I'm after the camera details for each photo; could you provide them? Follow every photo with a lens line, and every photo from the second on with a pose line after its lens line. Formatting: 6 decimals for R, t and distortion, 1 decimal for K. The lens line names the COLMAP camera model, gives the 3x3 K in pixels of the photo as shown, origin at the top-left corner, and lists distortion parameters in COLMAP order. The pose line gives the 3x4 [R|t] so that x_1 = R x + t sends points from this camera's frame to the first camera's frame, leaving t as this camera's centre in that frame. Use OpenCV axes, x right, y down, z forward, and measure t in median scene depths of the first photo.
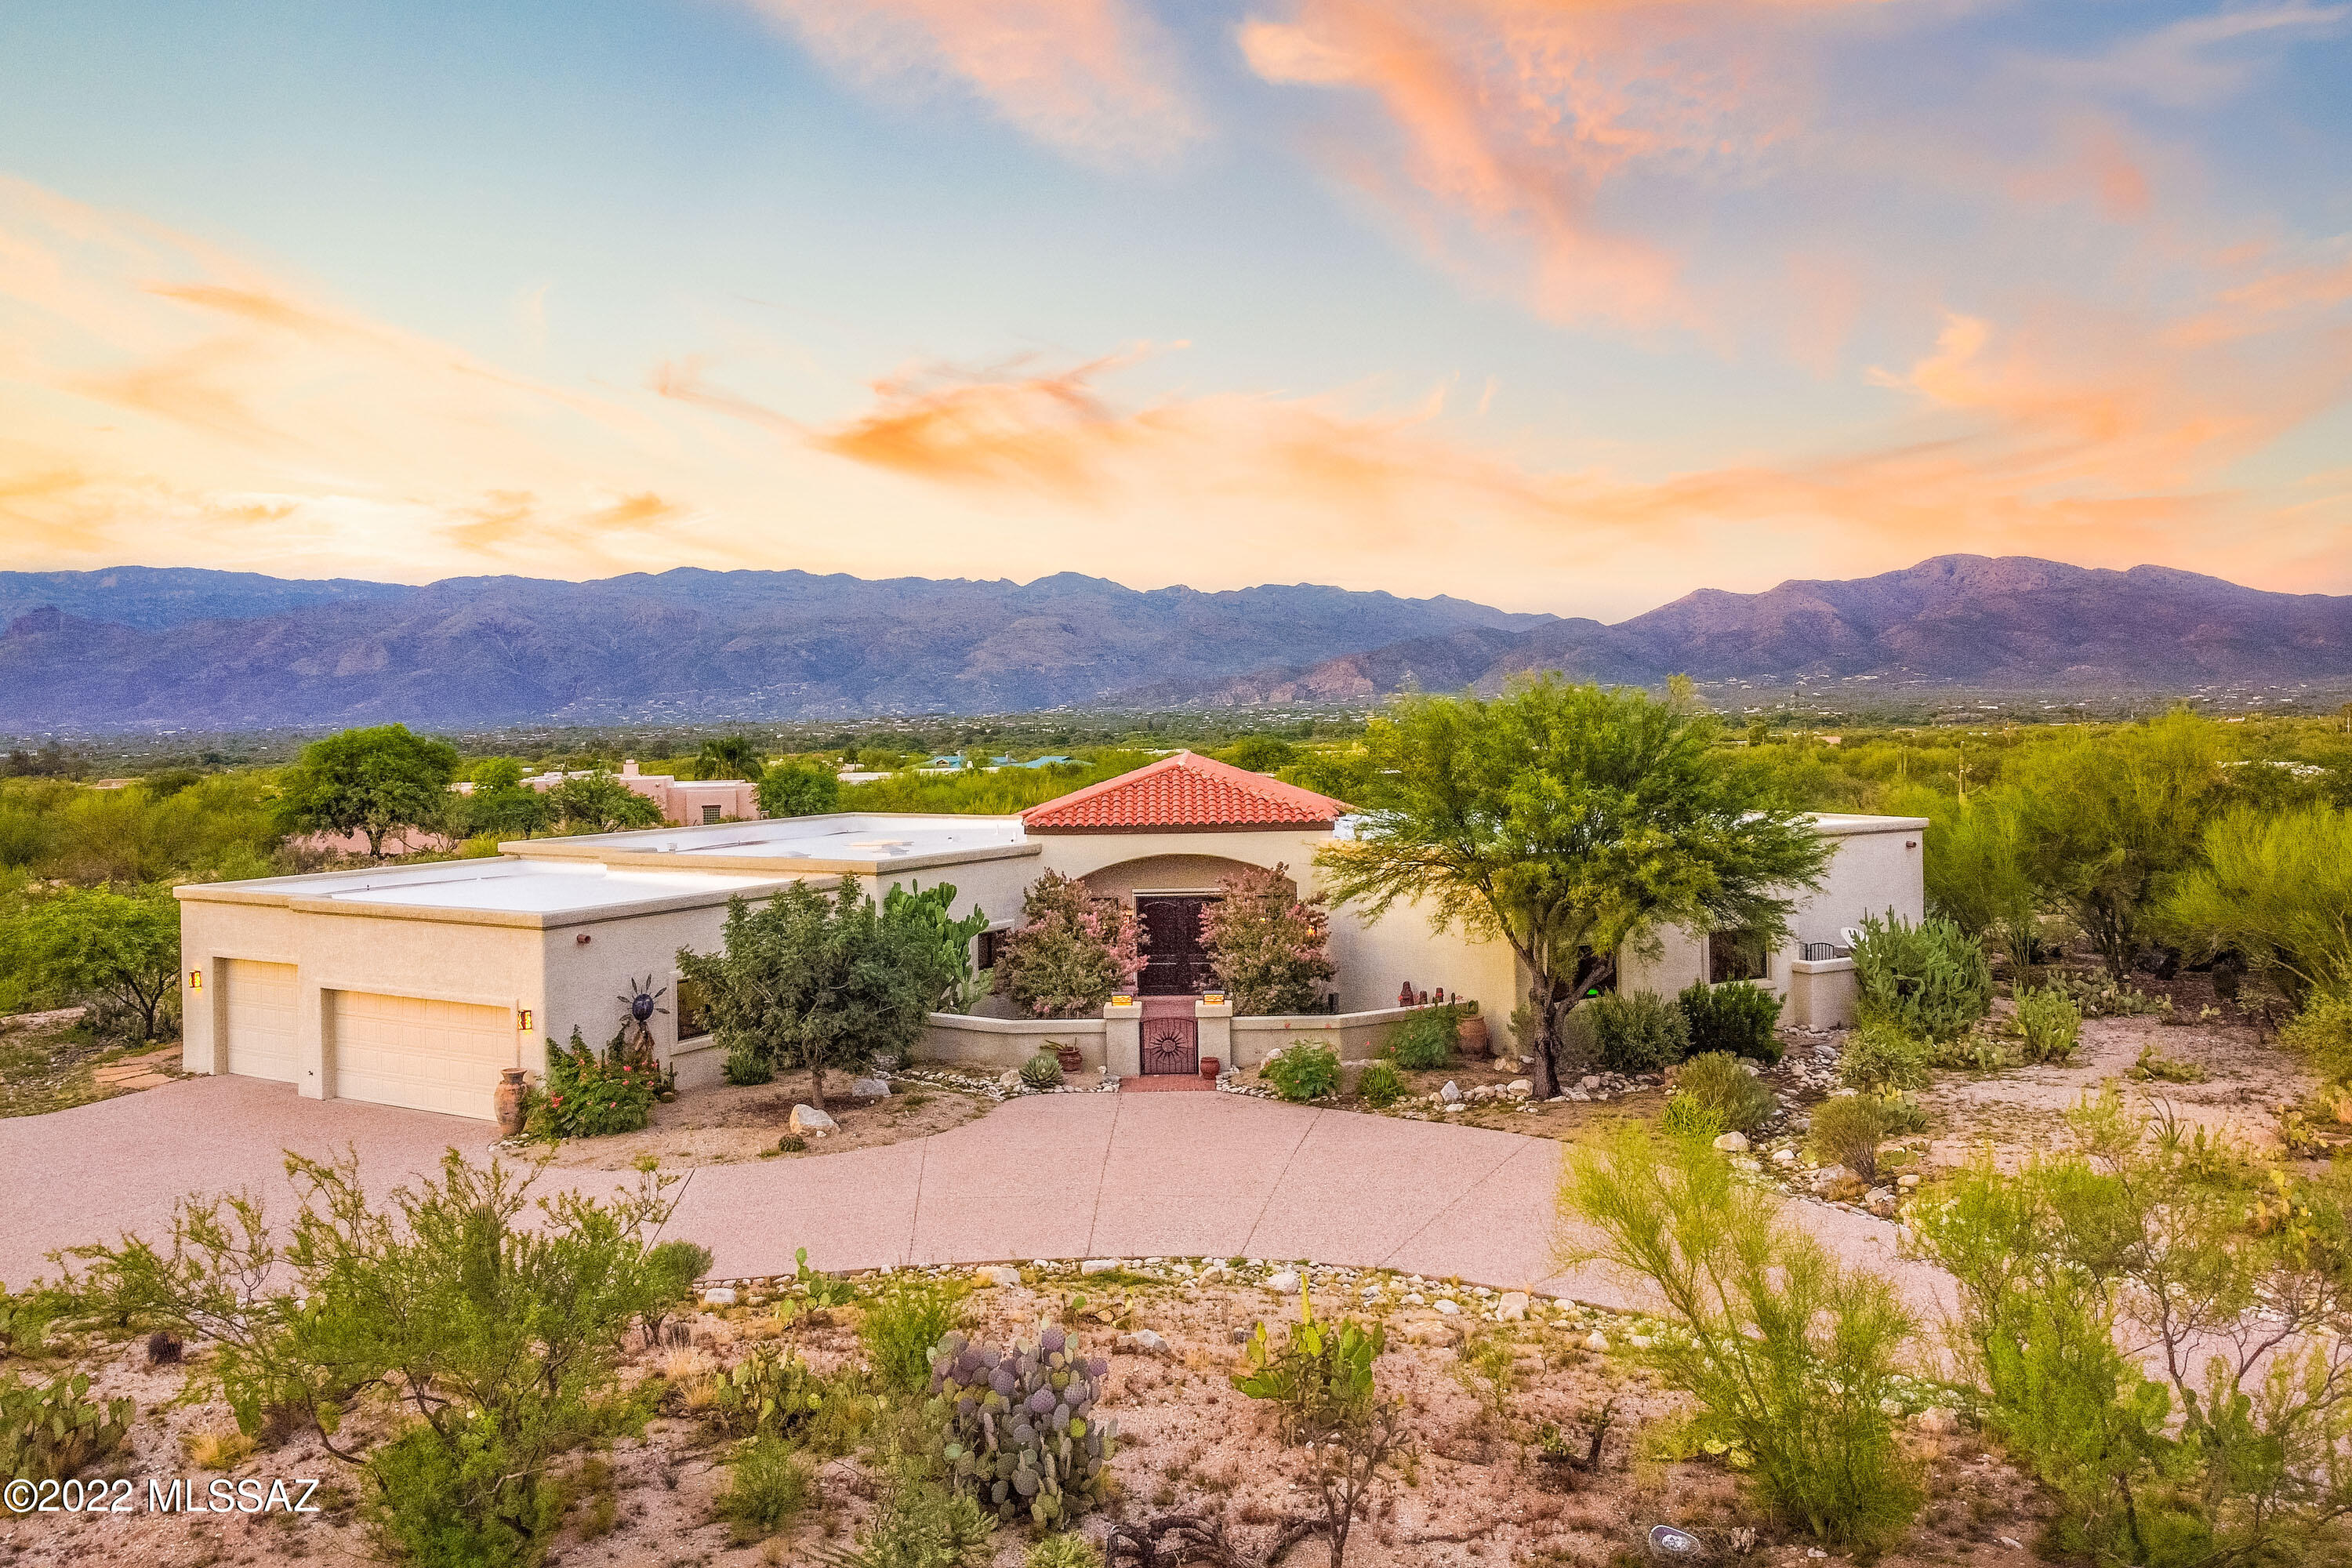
lens RADIAL K [[1619.2, 0, 1179.7], [0, 1619.2, 697.1], [0, 0, 1]] dist [0.002022, 0.000230]
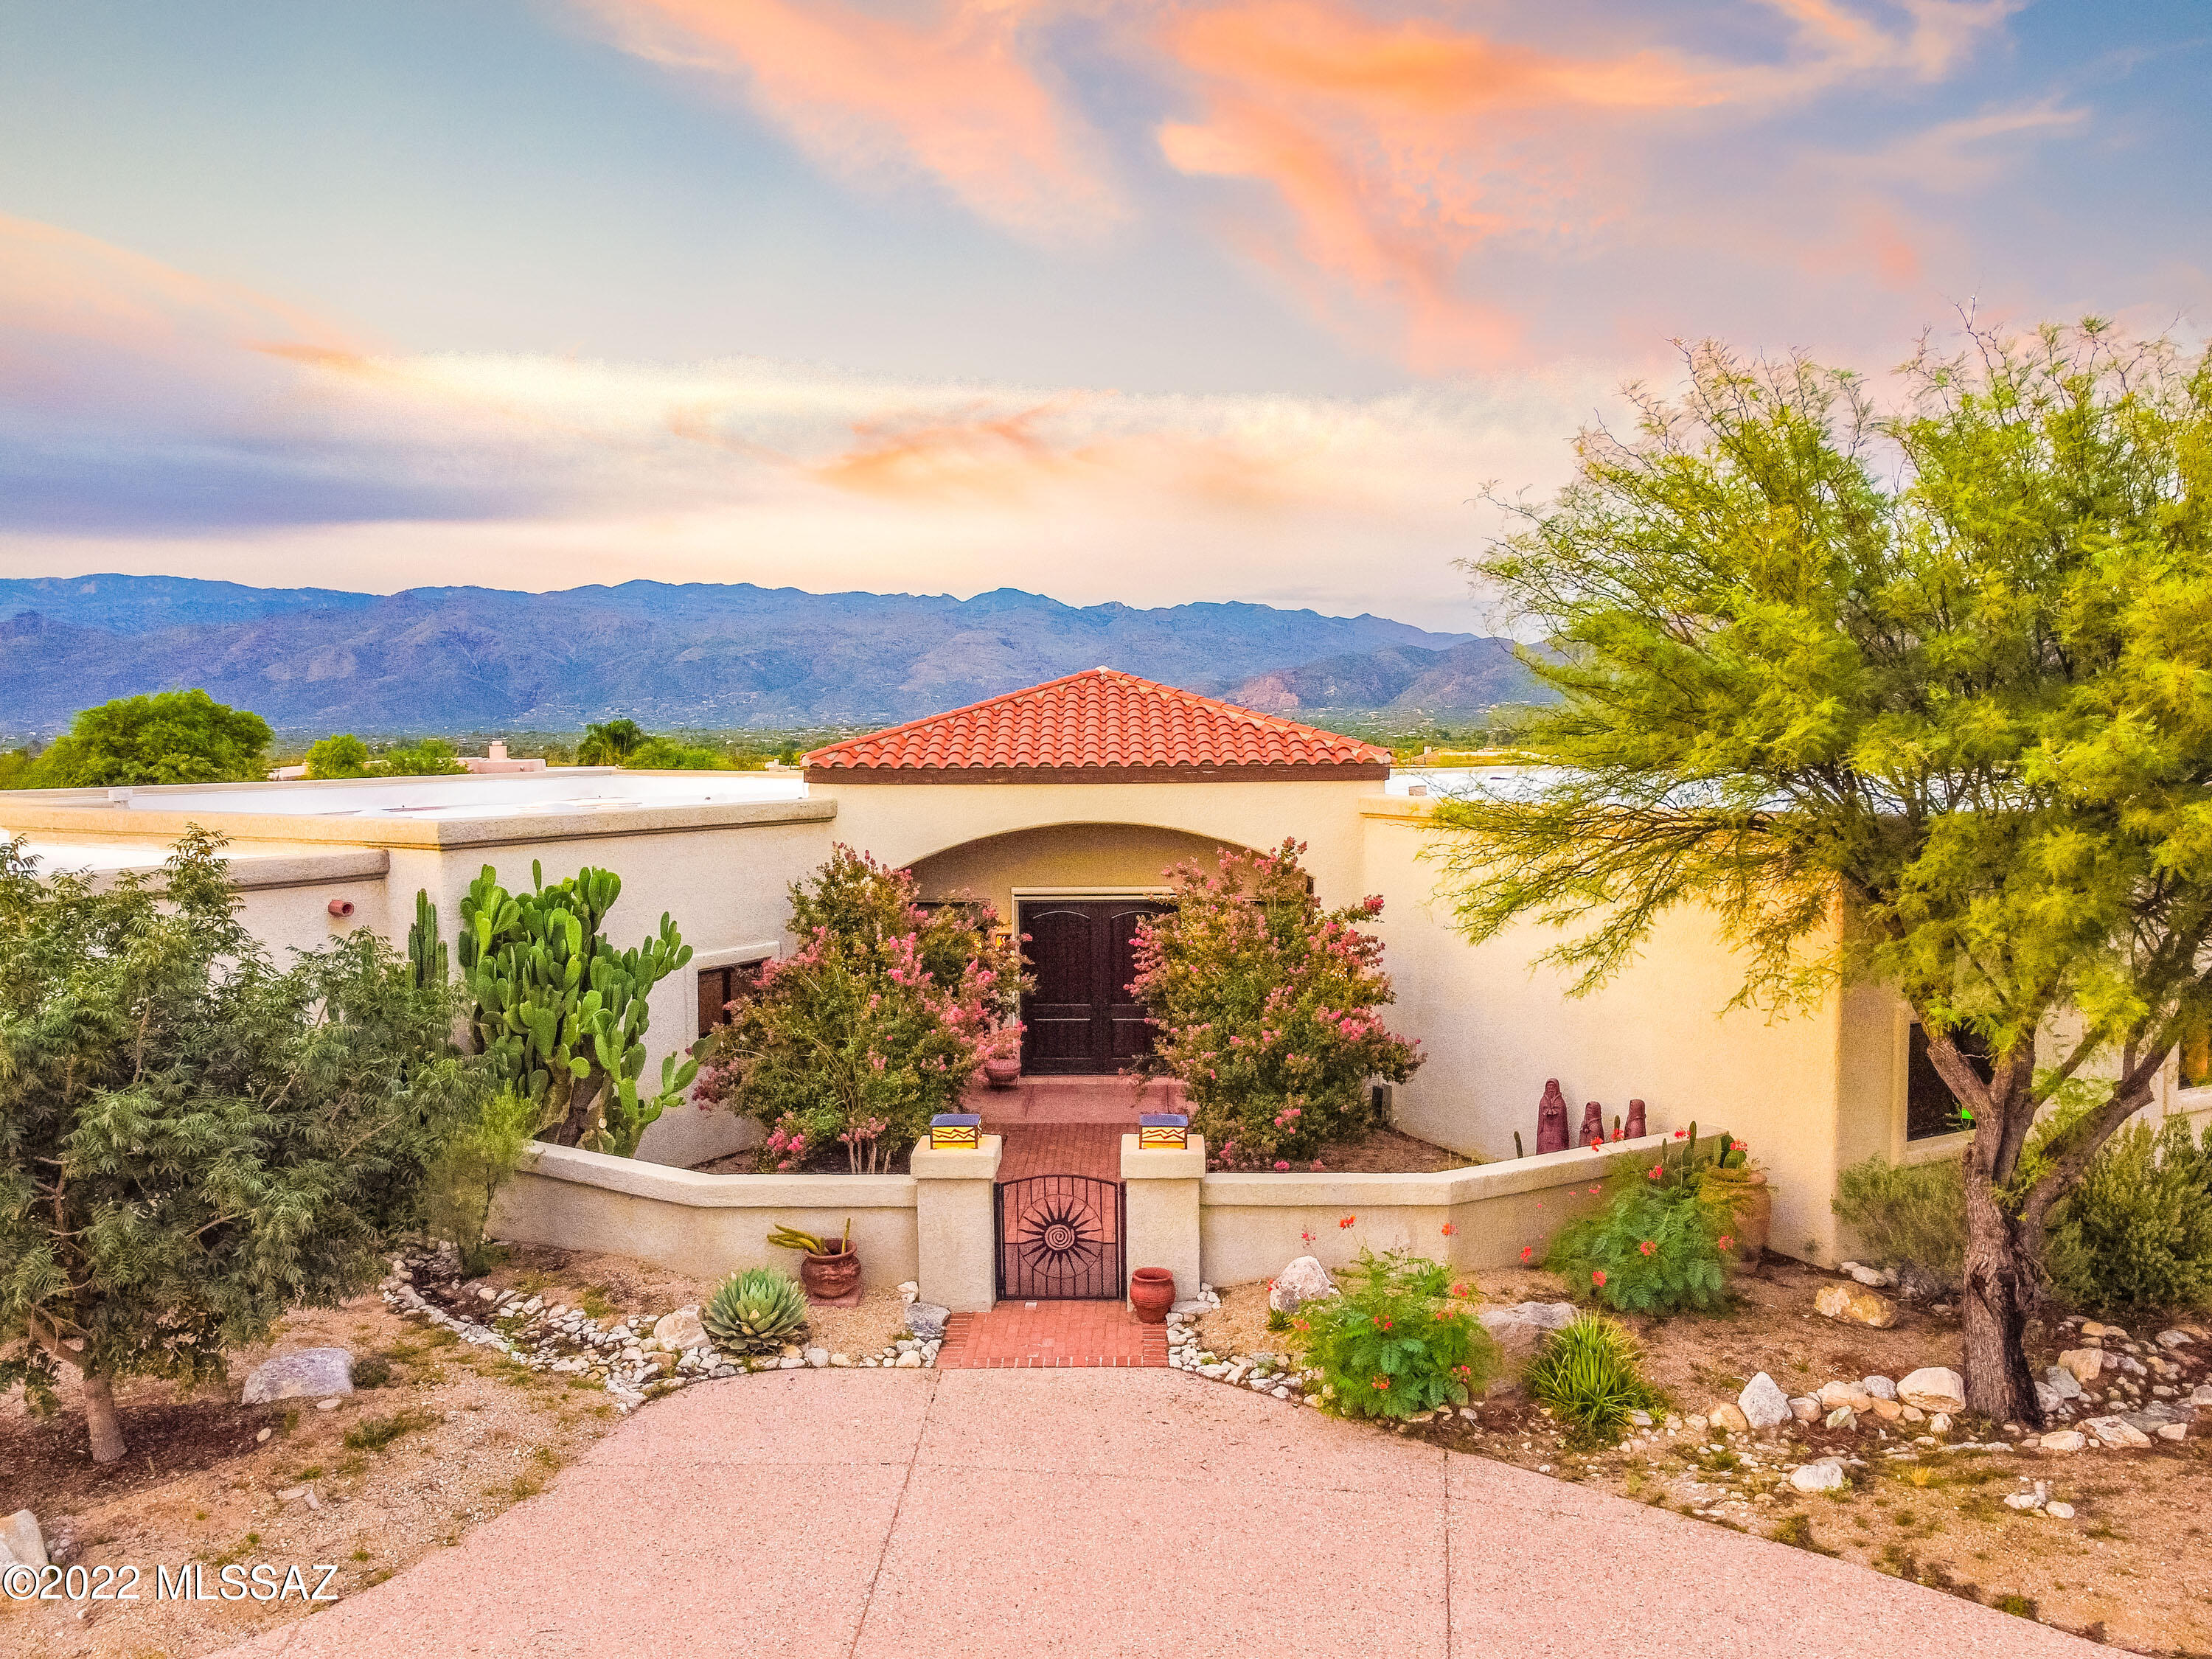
lens RADIAL K [[1548.1, 0, 1106.0], [0, 1548.1, 829.5], [0, 0, 1]] dist [-0.004172, -0.000185]
pose [[0.999937, 0.010392, -0.004244, 0.006176], [-0.010032, 0.996944, 0.077470, 0.068053], [0.005037, -0.077423, 0.996986, 0.560935]]
